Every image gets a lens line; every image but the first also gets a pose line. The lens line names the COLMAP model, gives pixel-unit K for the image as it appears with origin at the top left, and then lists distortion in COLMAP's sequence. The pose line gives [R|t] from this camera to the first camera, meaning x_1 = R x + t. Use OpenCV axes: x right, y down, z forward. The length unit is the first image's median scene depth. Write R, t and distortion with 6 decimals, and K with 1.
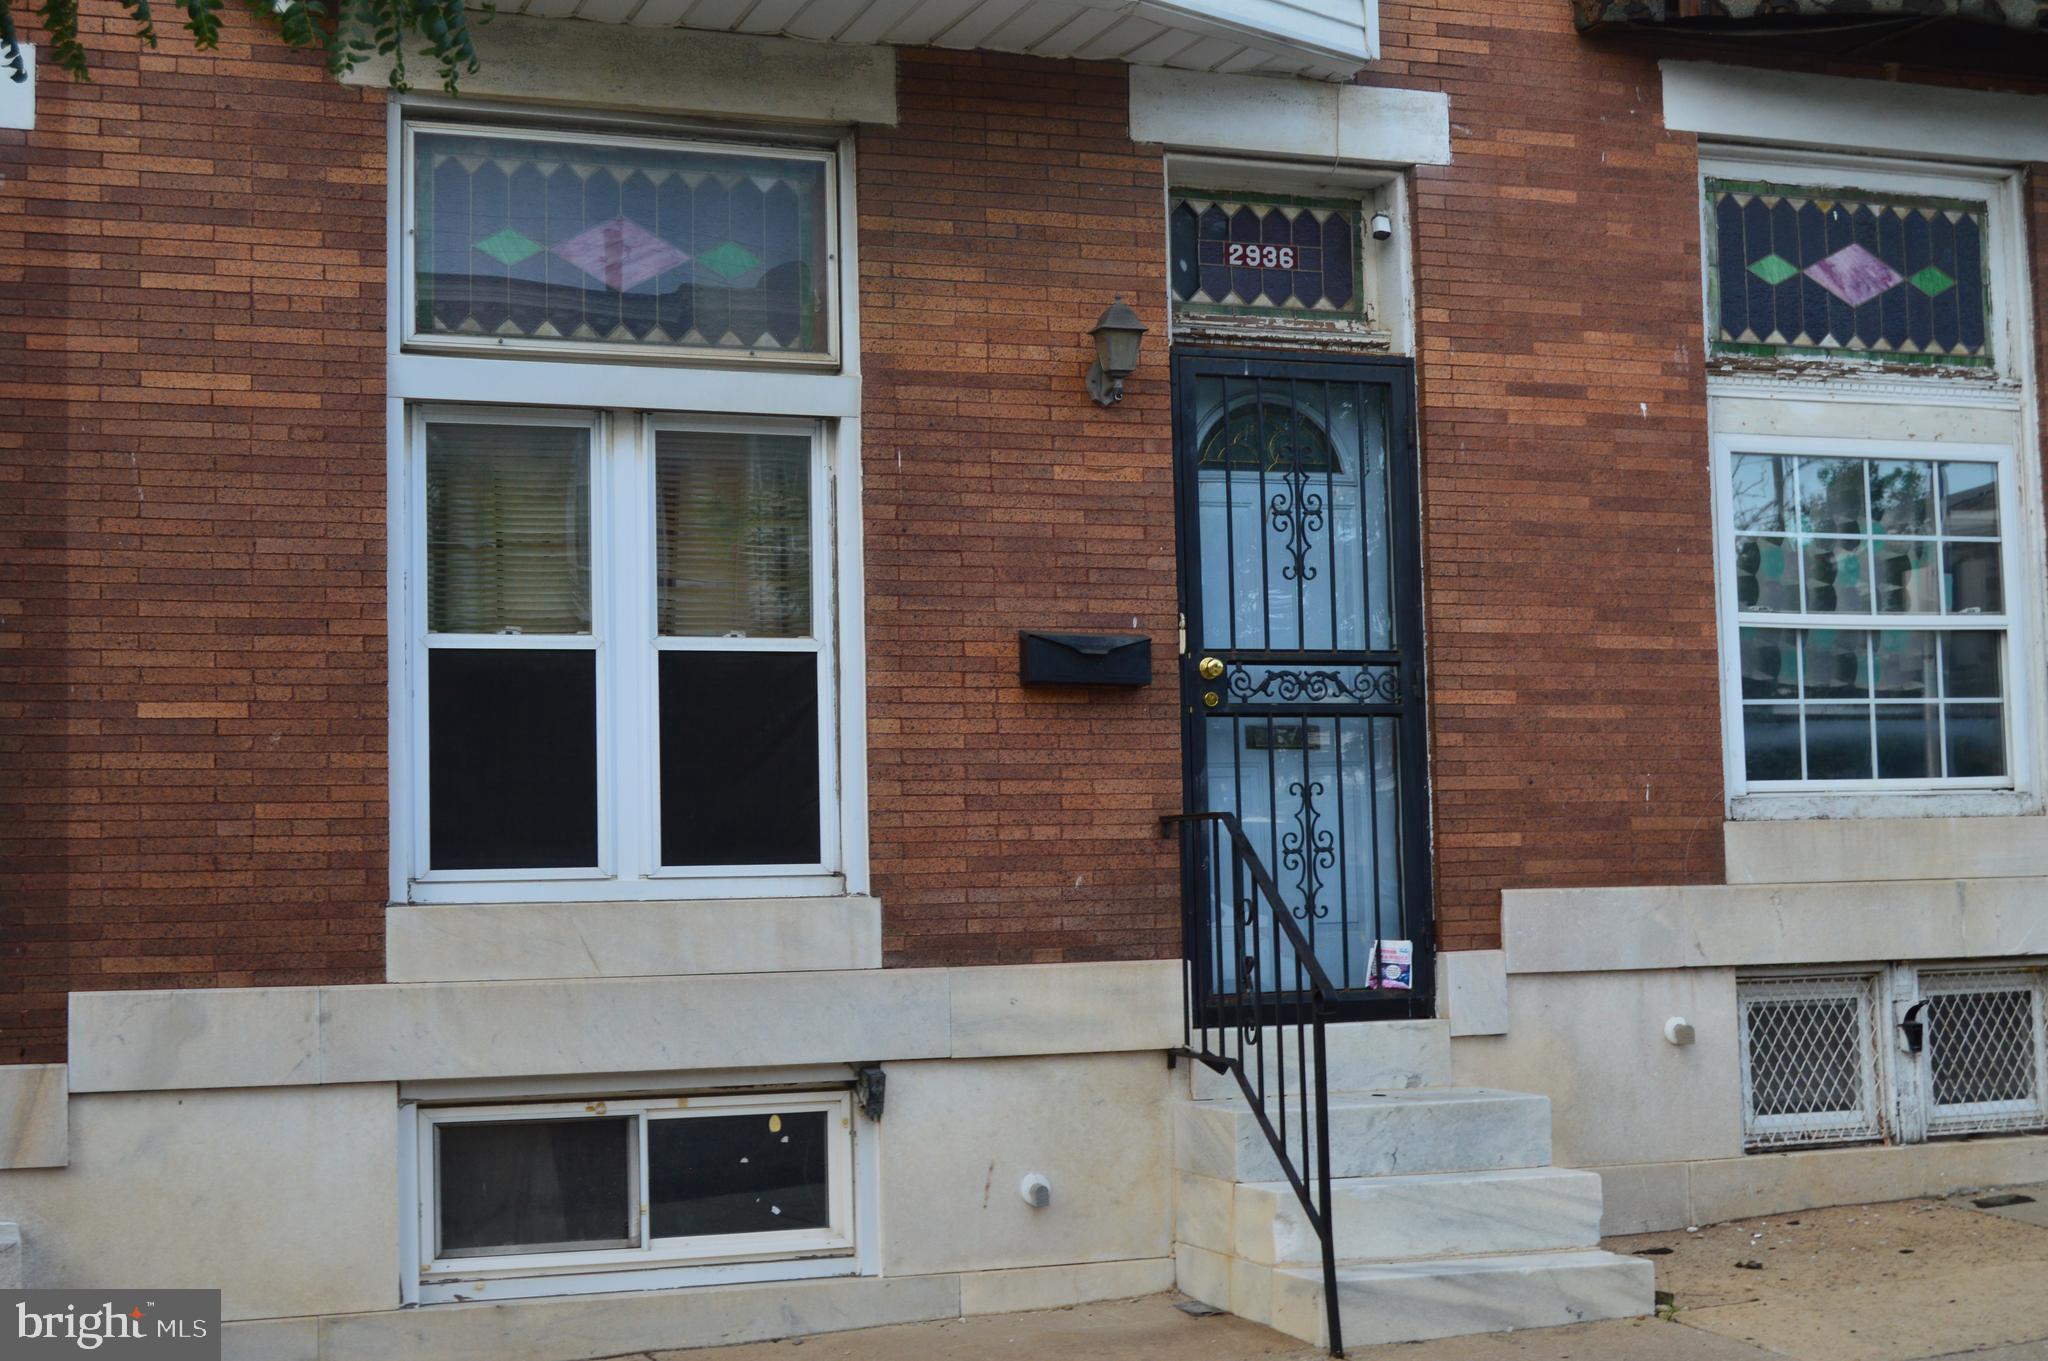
lens RADIAL K [[2866.8, 0, 1022.8], [0, 2866.8, 682.6], [0, 0, 1]] dist [-0.037220, 0.000000]
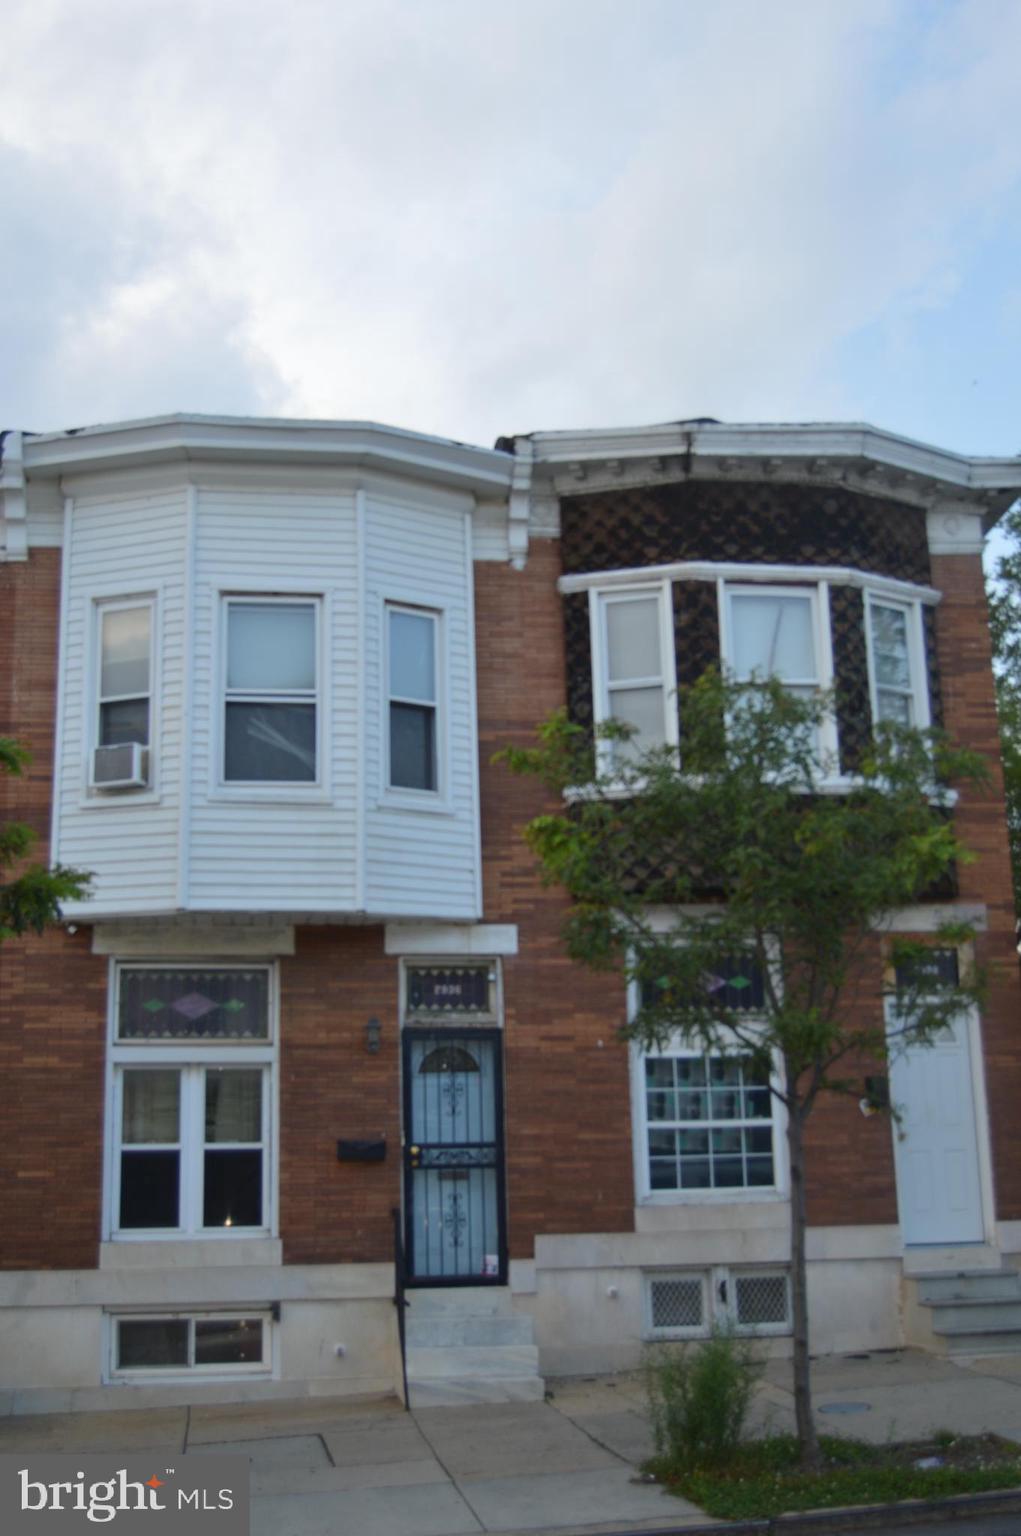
lens RADIAL K [[1834.2, 0, 553.3], [0, 1834.2, 765.6], [0, 0, 1]] dist [-0.060102, 0.000000]
pose [[0.981116, -0.046854, -0.187662, 0.547183], [0.016731, 0.987138, -0.158994, -0.089596], [0.192698, 0.152851, 0.969280, -0.702367]]
